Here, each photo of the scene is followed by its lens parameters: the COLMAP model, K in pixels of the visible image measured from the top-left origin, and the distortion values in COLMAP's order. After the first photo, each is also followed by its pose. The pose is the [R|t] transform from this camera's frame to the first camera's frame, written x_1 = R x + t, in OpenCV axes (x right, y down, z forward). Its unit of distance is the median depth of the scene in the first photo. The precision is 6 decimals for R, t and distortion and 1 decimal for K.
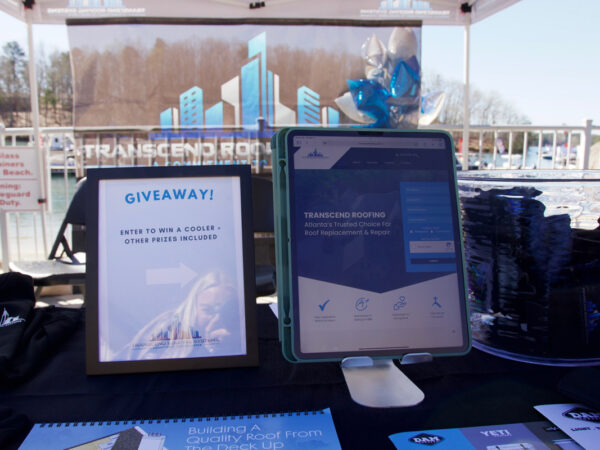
lens RADIAL K [[729.6, 0, 300.0], [0, 729.6, 225.0], [0, 0, 1]] dist [-0.149062, 0.003180]
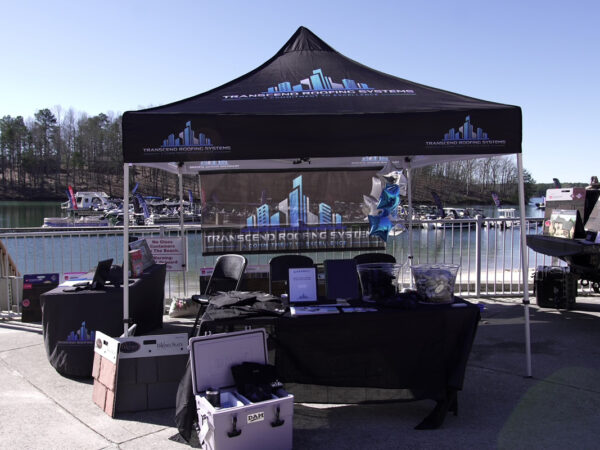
lens RADIAL K [[729.6, 0, 300.0], [0, 729.6, 225.0], [0, 0, 1]] dist [-0.149062, 0.003180]
pose [[0.999738, -0.016890, -0.015466, -0.024123], [0.015758, 0.997377, -0.070646, -0.000421], [0.016618, 0.070384, 0.997382, -0.887962]]
